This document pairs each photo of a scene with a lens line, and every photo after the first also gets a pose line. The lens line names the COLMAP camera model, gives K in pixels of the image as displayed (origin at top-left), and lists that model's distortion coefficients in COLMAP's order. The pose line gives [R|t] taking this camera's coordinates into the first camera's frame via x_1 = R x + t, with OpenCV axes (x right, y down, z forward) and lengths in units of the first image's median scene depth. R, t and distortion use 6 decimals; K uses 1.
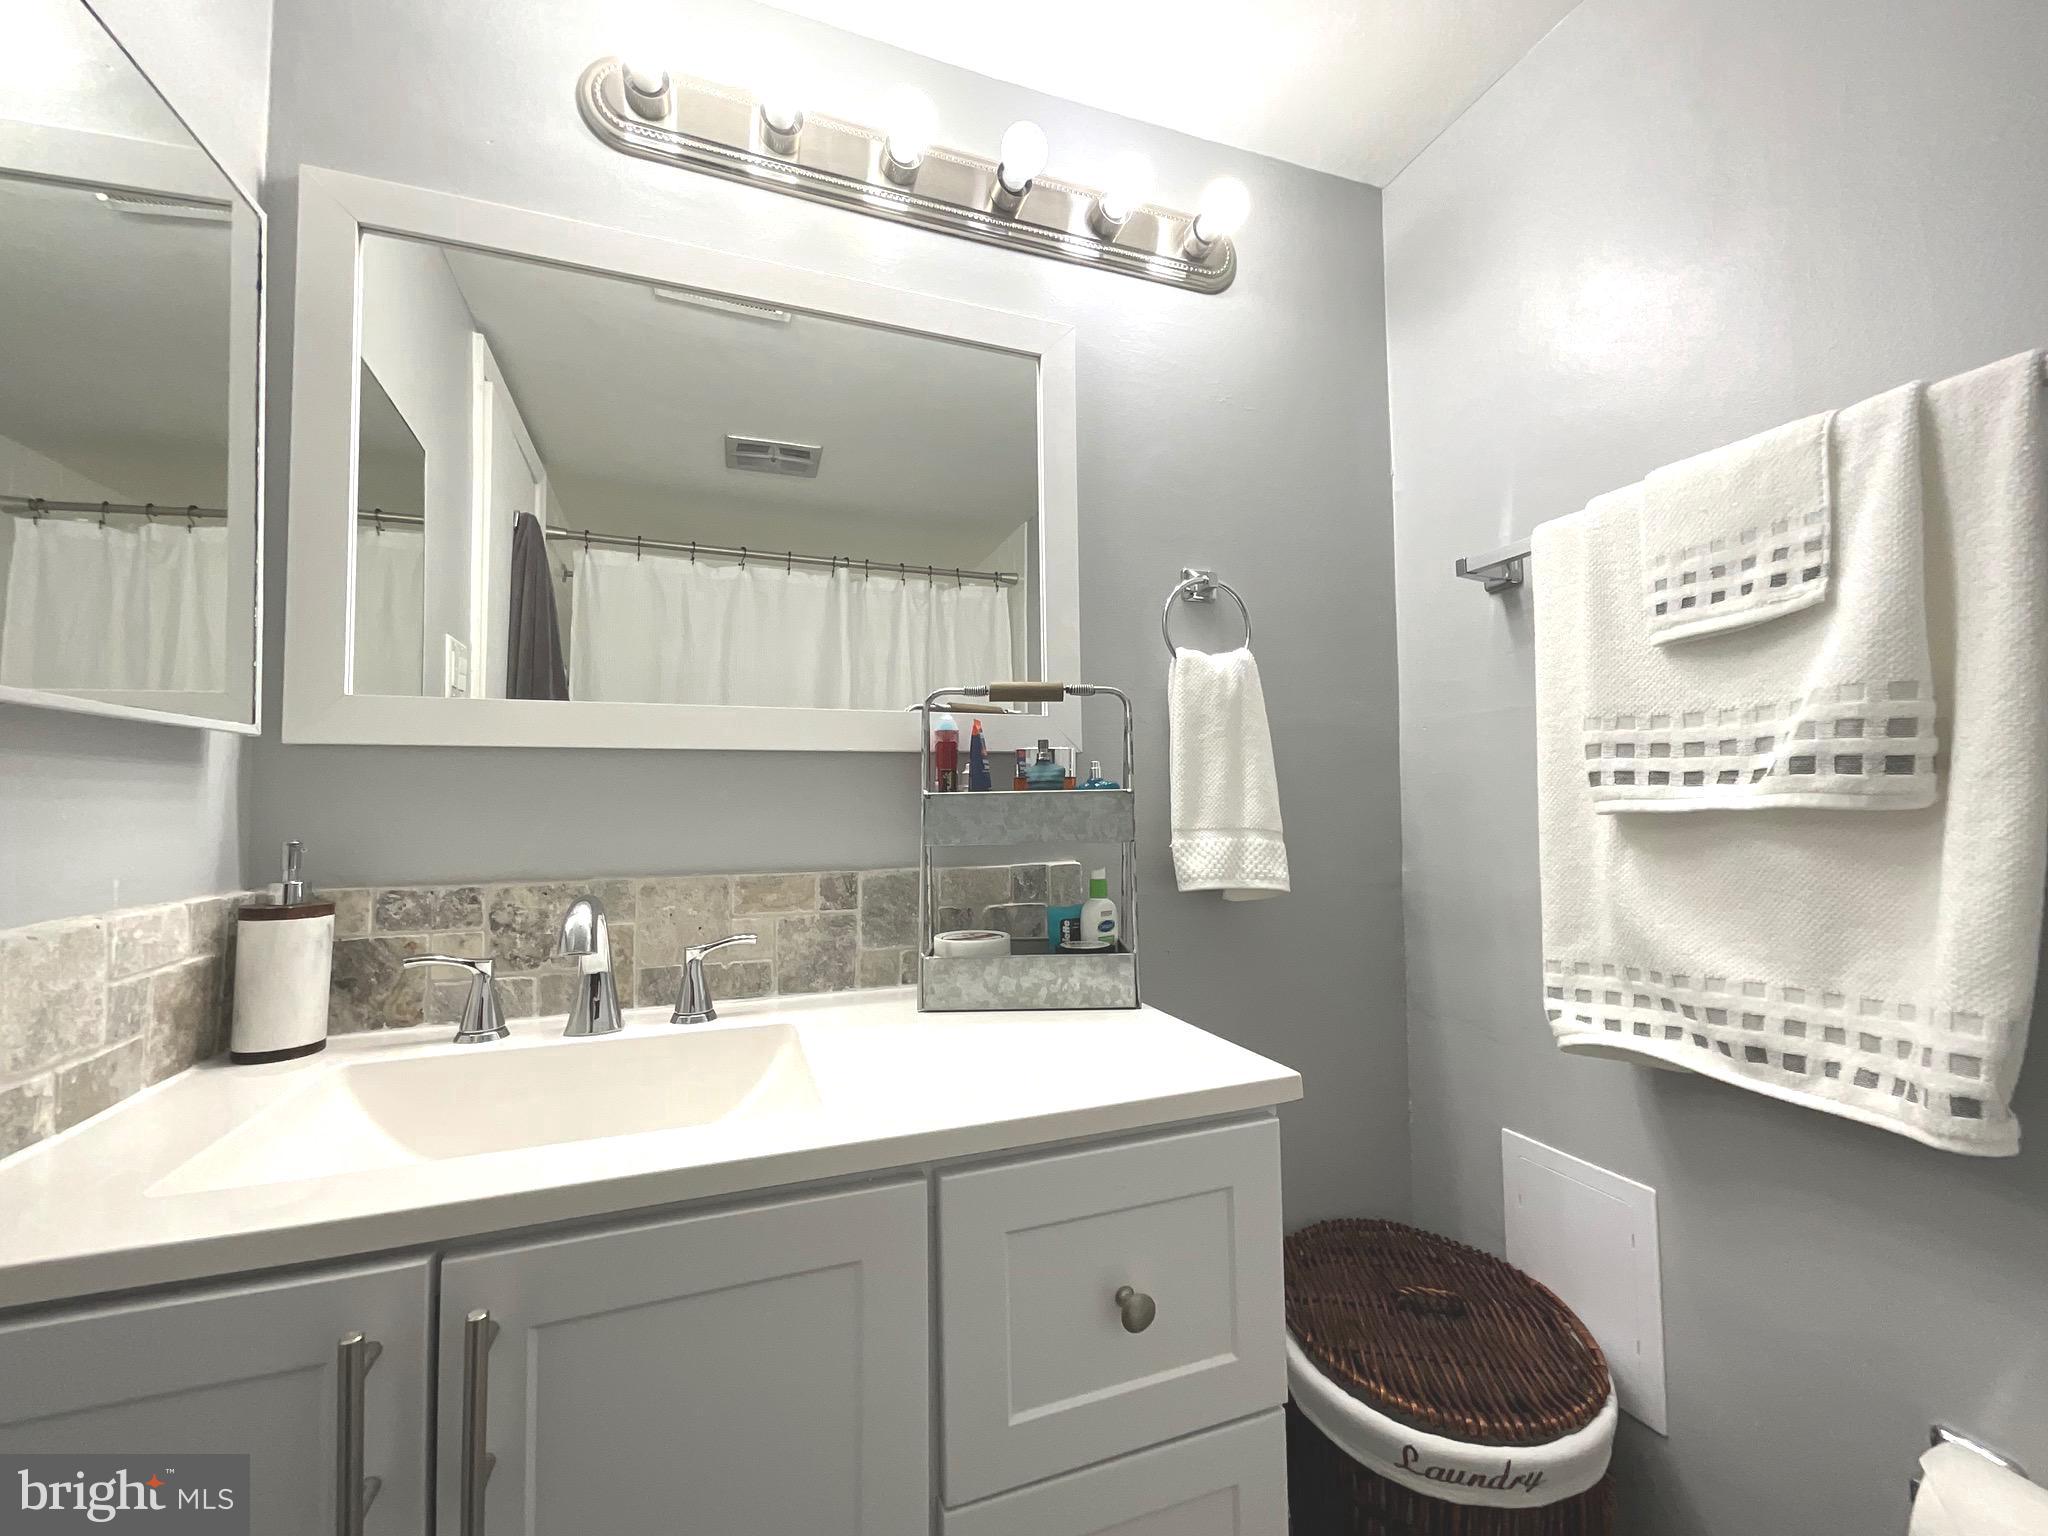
lens RADIAL K [[845.4, 0, 1019.8], [0, 845.4, 769.1], [0, 0, 1]] dist [-0.007290, 0.008451]
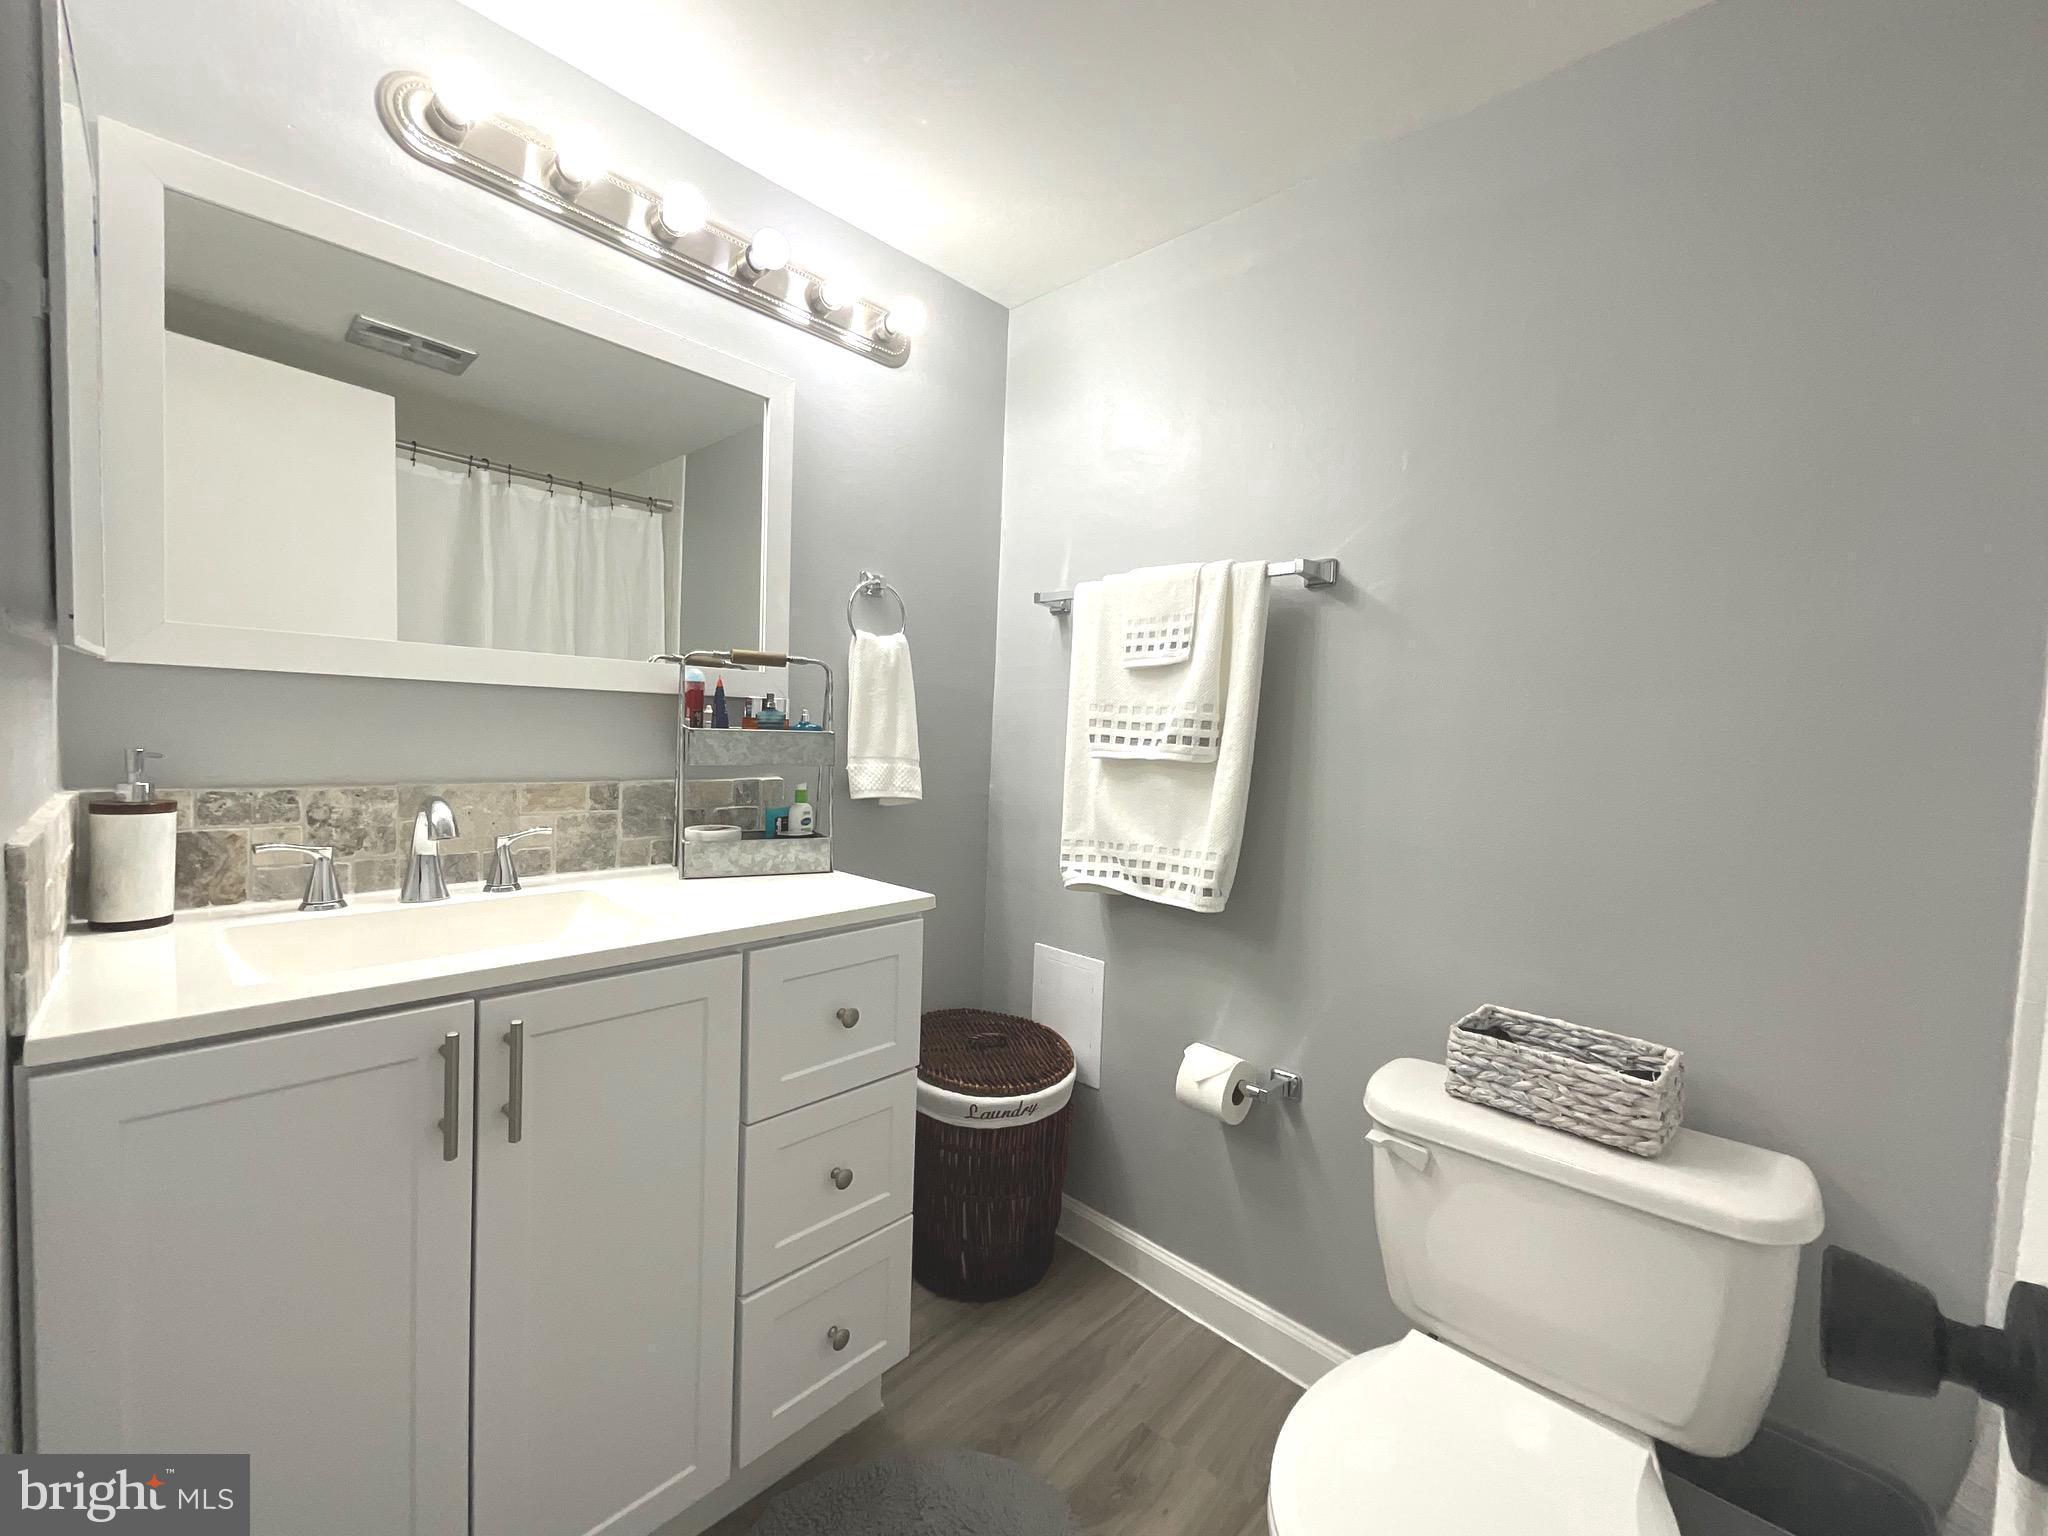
lens RADIAL K [[845.4, 0, 1019.8], [0, 845.4, 769.1], [0, 0, 1]] dist [-0.007290, 0.008451]
pose [[0.893661, 0.024275, 0.448086, -0.247442], [-0.069660, 0.993936, 0.085082, -0.061943], [-0.443304, -0.107248, 0.889932, -0.511192]]
